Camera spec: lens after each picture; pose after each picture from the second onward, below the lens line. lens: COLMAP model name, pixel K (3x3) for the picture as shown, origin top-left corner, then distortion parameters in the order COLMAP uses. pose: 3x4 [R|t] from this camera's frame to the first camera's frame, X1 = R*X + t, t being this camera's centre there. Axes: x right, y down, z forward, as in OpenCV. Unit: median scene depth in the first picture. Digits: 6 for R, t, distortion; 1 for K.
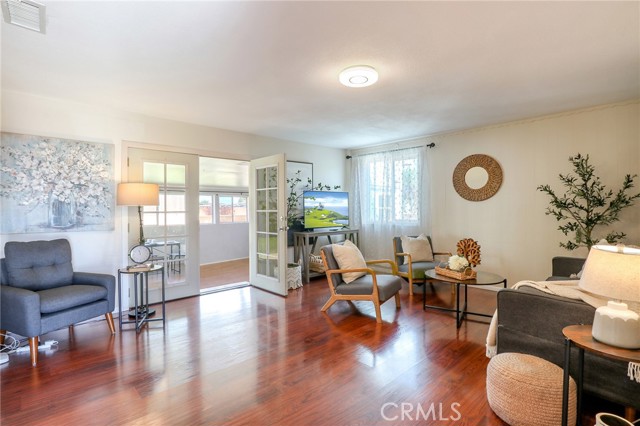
lens RADIAL K [[326.8, 0, 320.0], [0, 326.8, 213.0], [0, 0, 1]] dist [-0.000496, -0.000307]
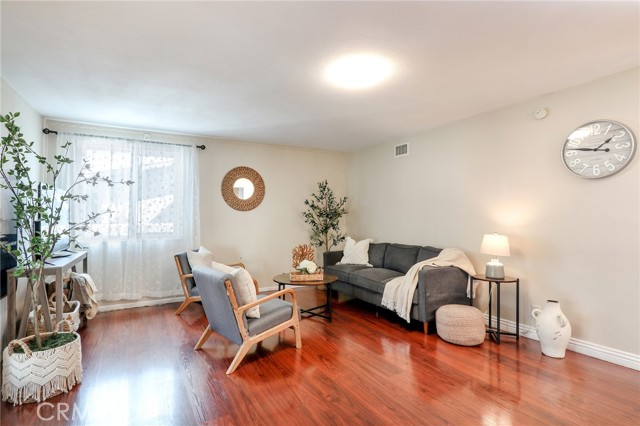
lens RADIAL K [[315.3, 0, 320.0], [0, 315.3, 213.0], [0, 0, 1]] dist [-0.000377, -0.000049]
pose [[0.237548, 0.013714, 0.971279, -0.443750], [0.023005, 0.999540, -0.019740, -0.004140], [-0.971103, 0.027033, 0.237123, 0.519384]]
